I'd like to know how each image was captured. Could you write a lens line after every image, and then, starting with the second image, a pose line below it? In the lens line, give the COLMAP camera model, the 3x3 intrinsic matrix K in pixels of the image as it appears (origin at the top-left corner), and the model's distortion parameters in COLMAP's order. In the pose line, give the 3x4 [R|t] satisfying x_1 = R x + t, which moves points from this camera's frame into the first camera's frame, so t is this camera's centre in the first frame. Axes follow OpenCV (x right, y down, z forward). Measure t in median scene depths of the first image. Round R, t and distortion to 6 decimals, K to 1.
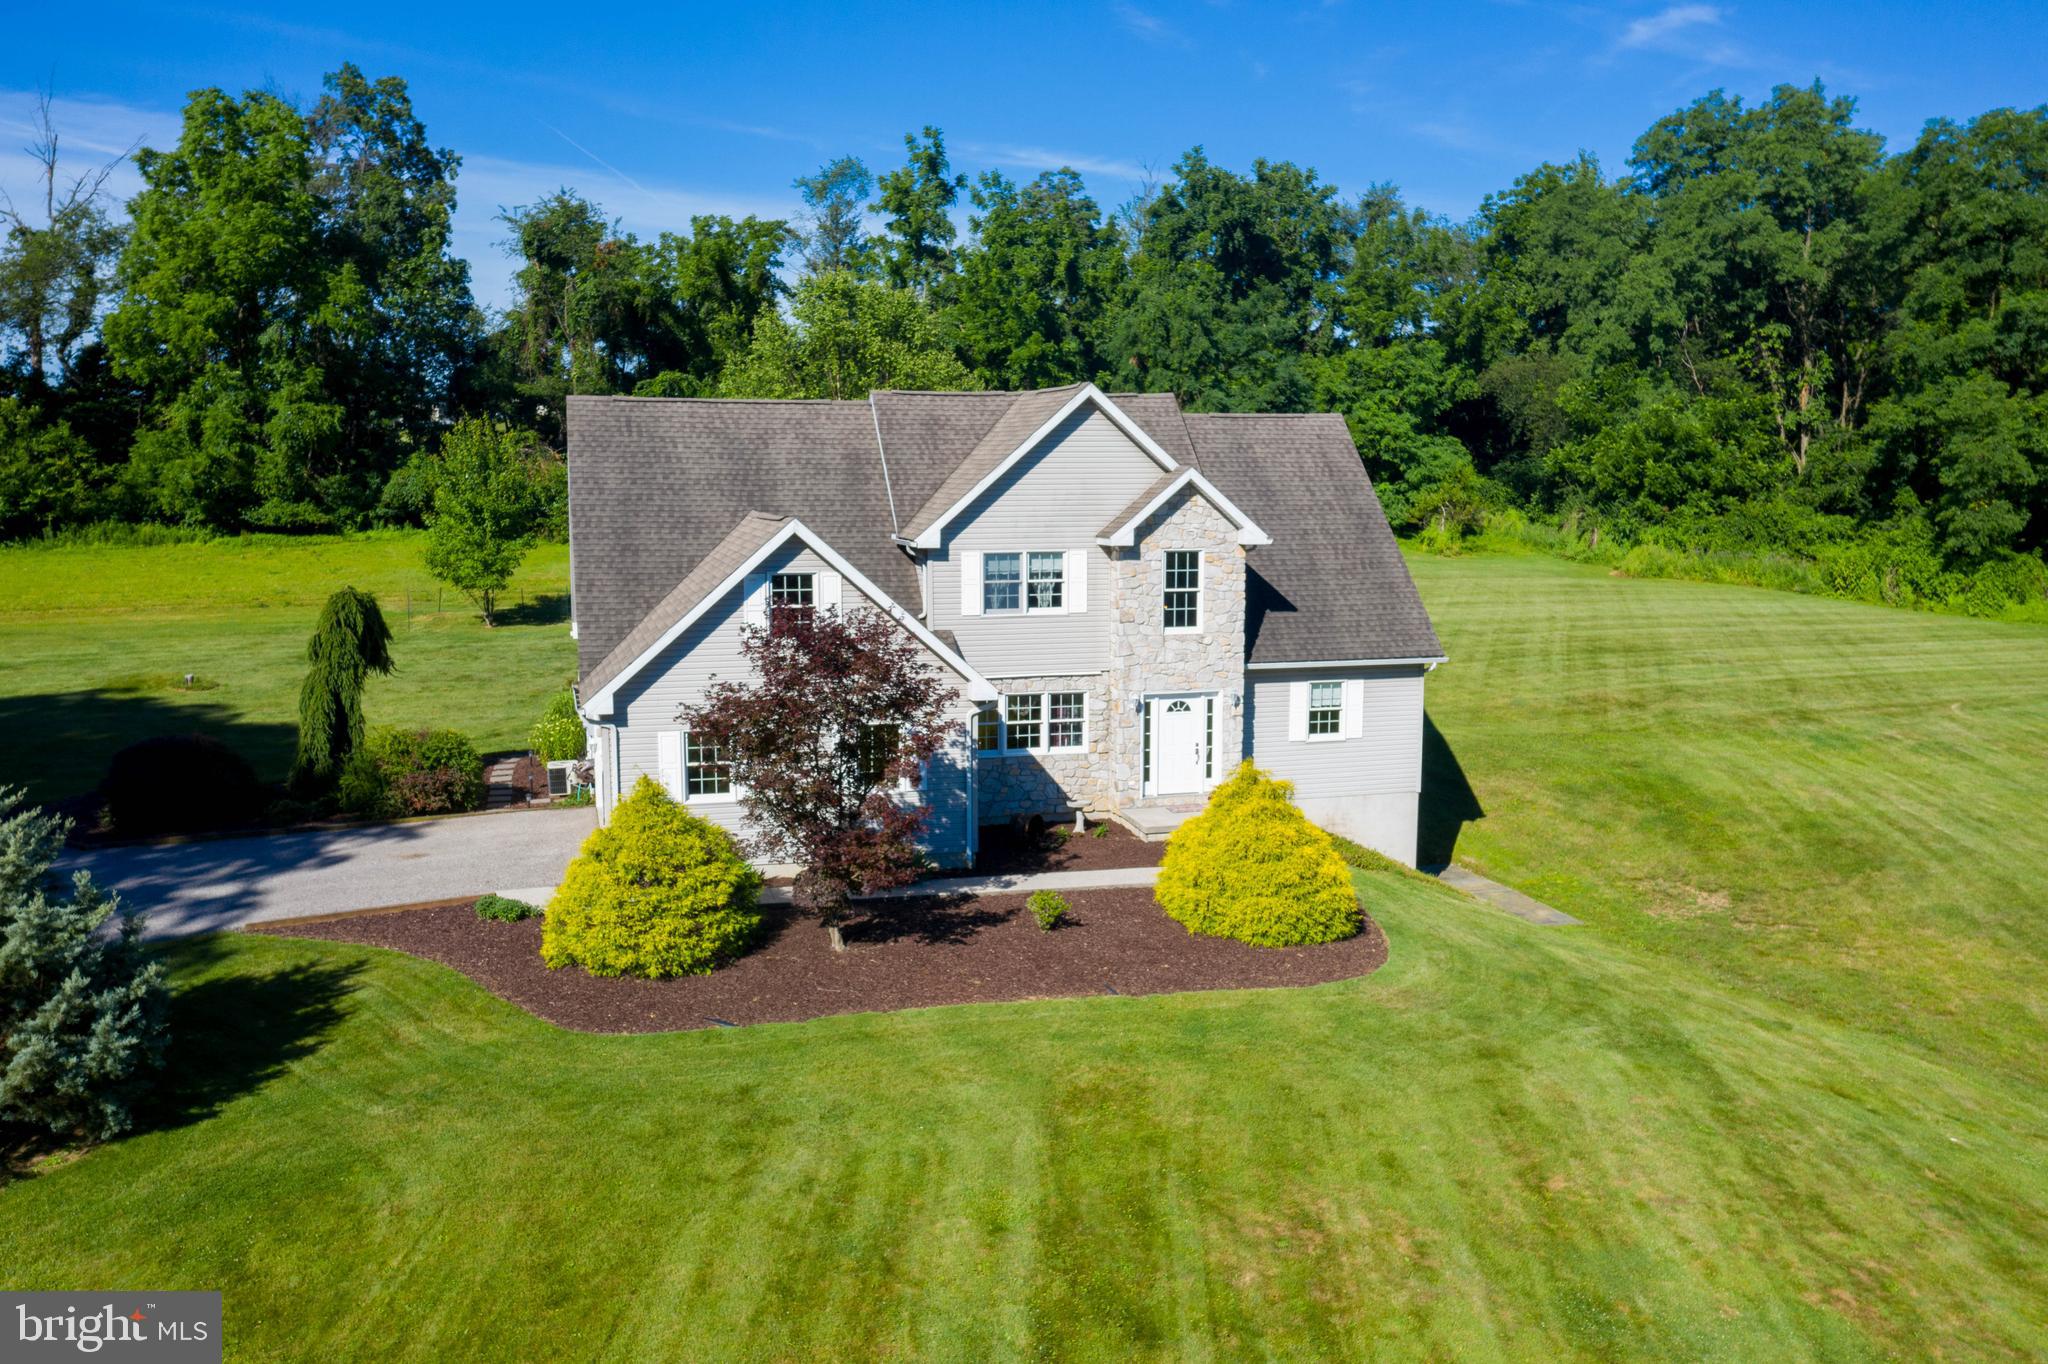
lens RADIAL K [[1648.4, 0, 1024.0], [0, 1648.4, 682.0], [0, 0, 1]] dist [0.001563, 0.006807]
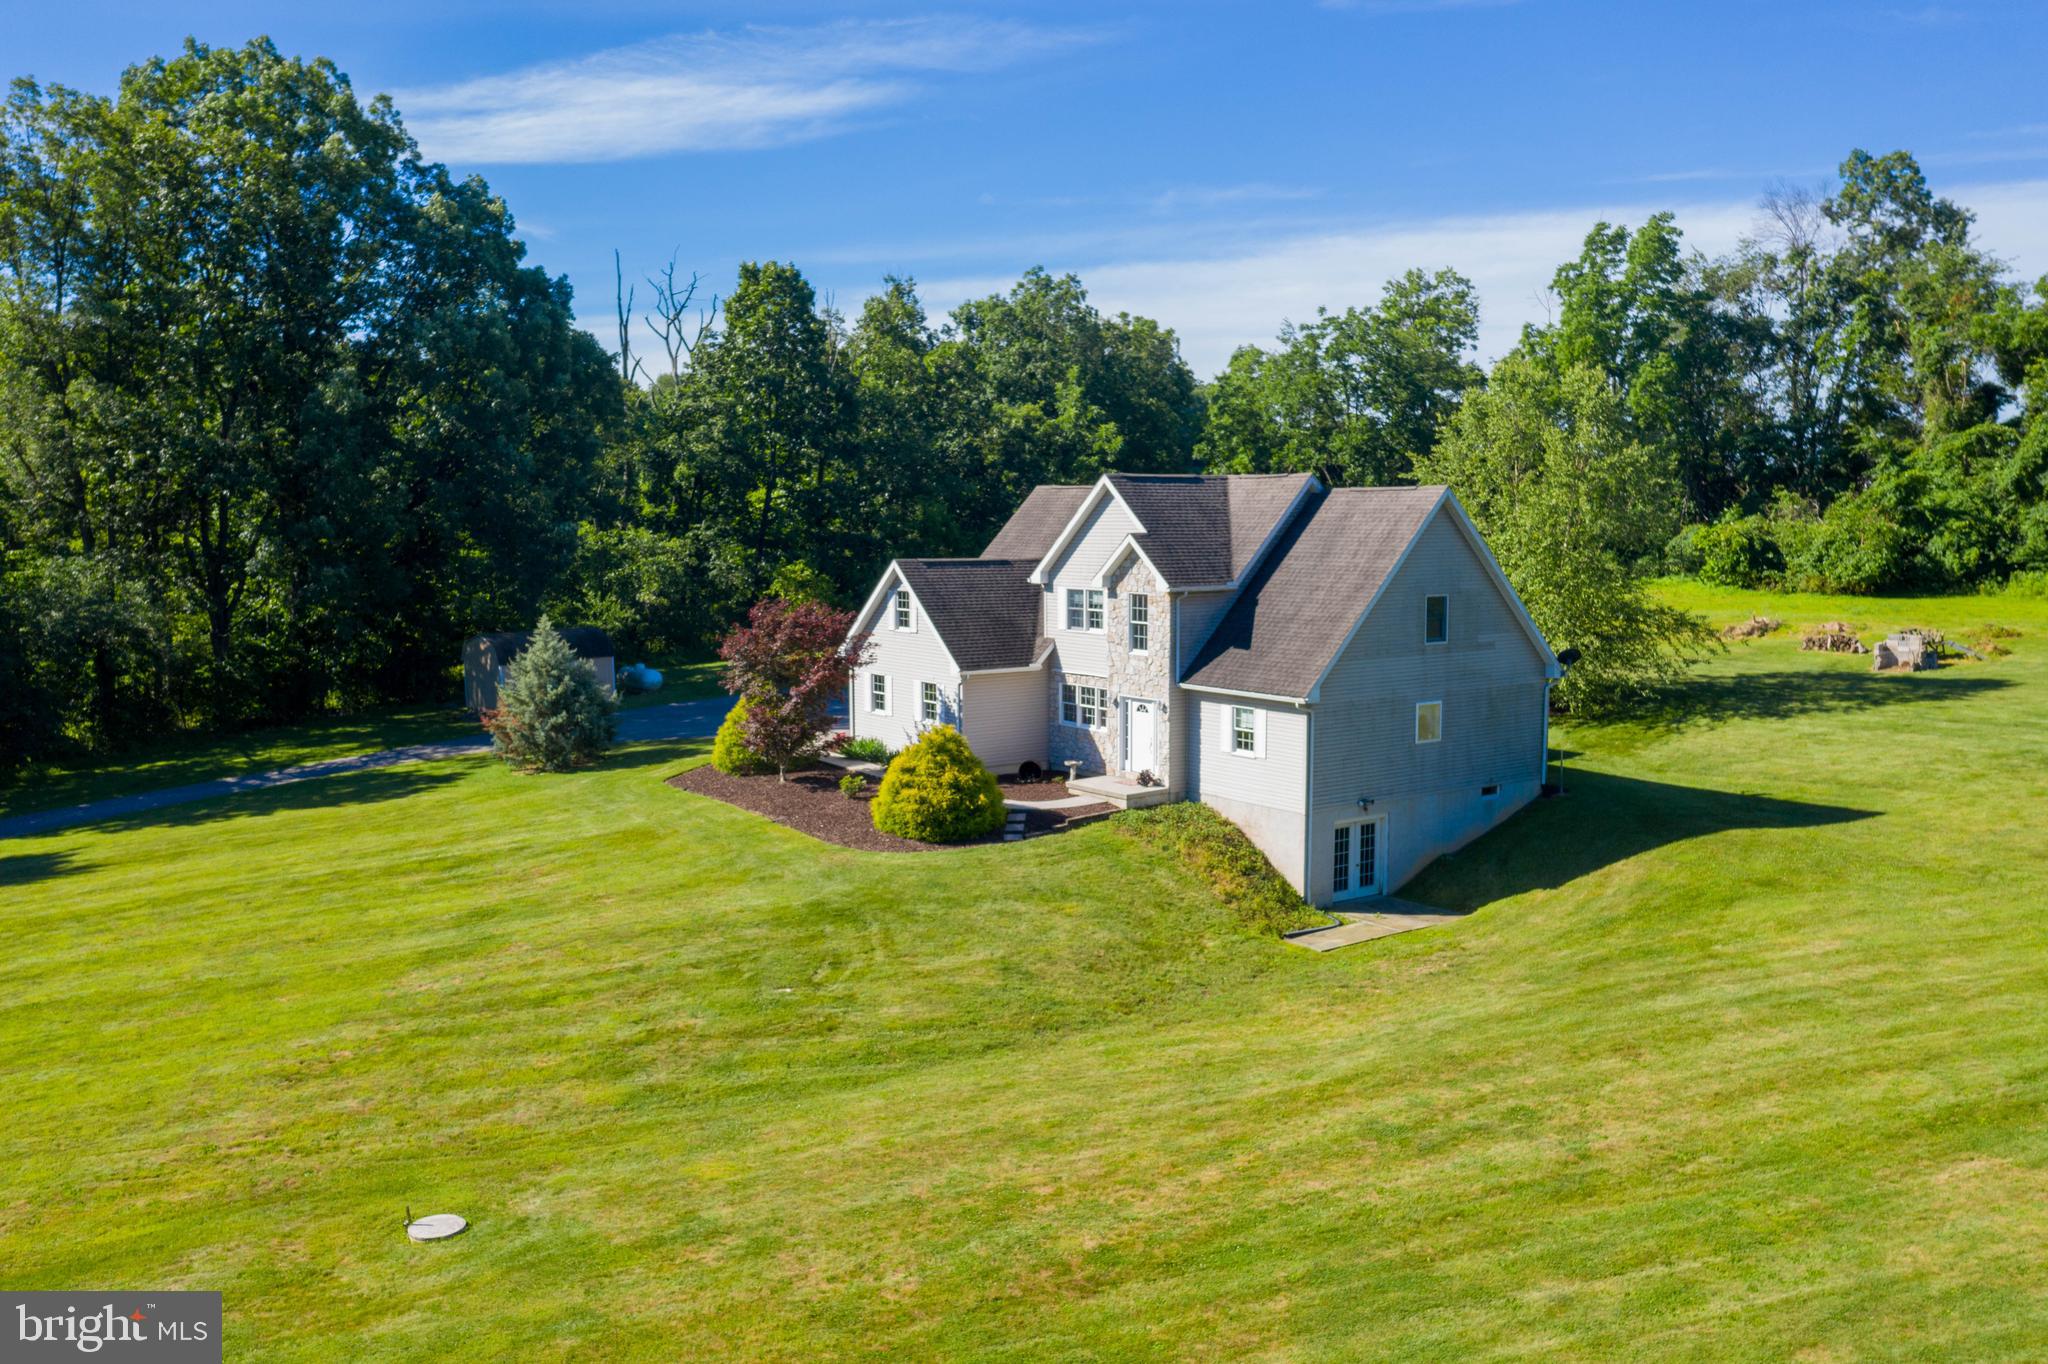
lens RADIAL K [[1644.8, 0, 1027.3], [0, 1644.8, 685.4], [0, 0, 1]] dist [0.003451, 0.004440]
pose [[0.341251, 0.095675, -0.935090, 1.268529], [-0.119129, 0.991187, 0.057940, -0.068056], [0.932393, 0.091624, 0.349641, 0.416610]]
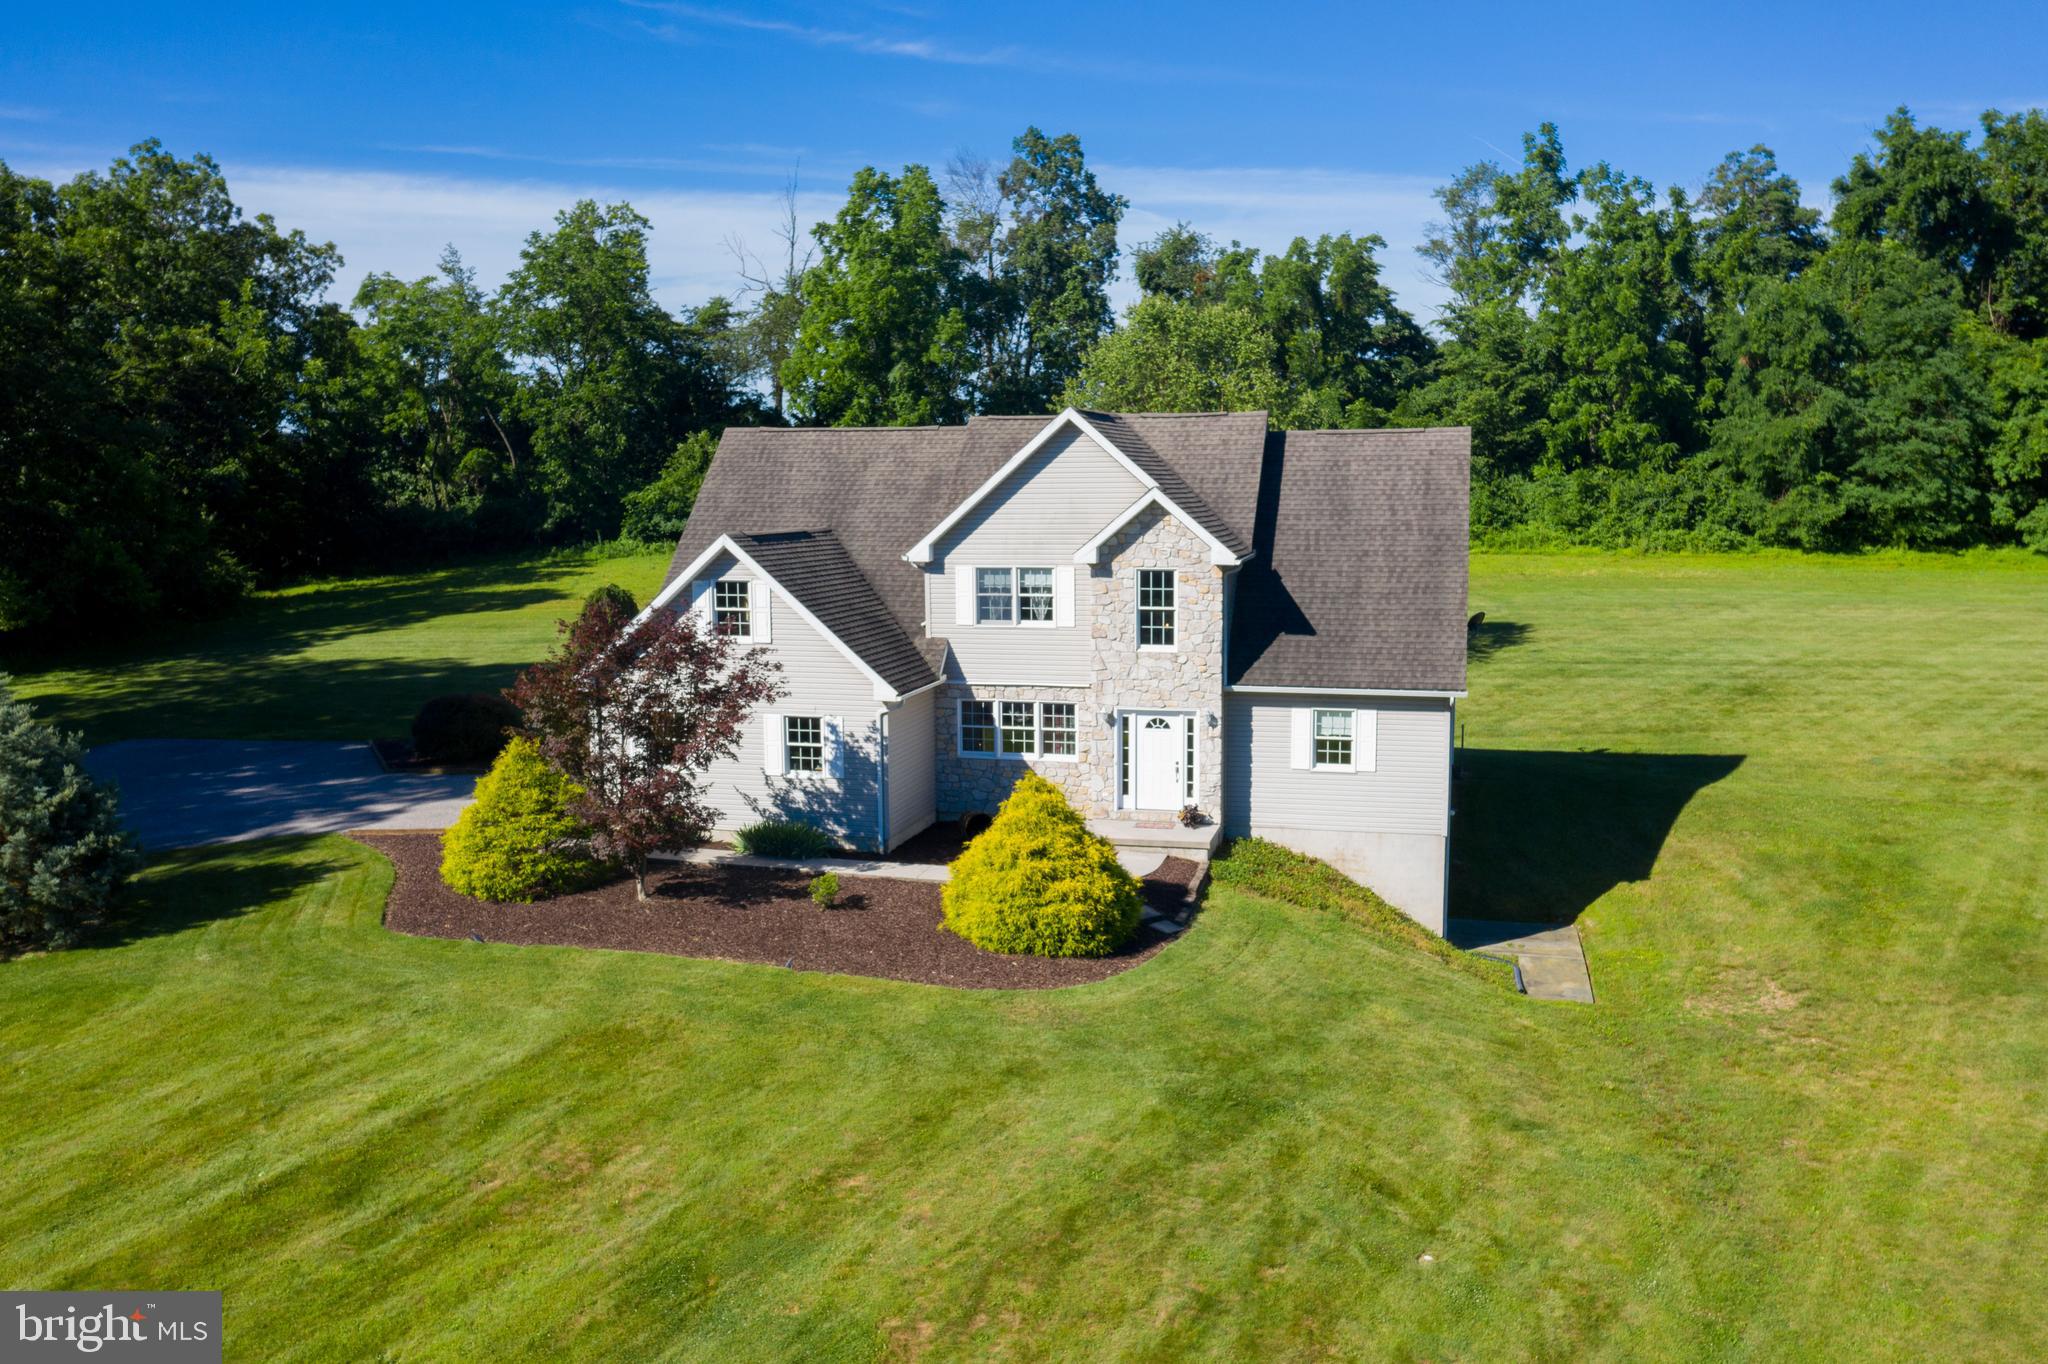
lens RADIAL K [[1648.4, 0, 1024.0], [0, 1648.4, 682.0], [0, 0, 1]] dist [0.001563, 0.006807]
pose [[0.861065, 0.056192, -0.505380, 0.508996], [-0.059167, 0.998196, 0.010178, -0.015294], [0.505040, 0.021138, 0.862837, 0.082257]]
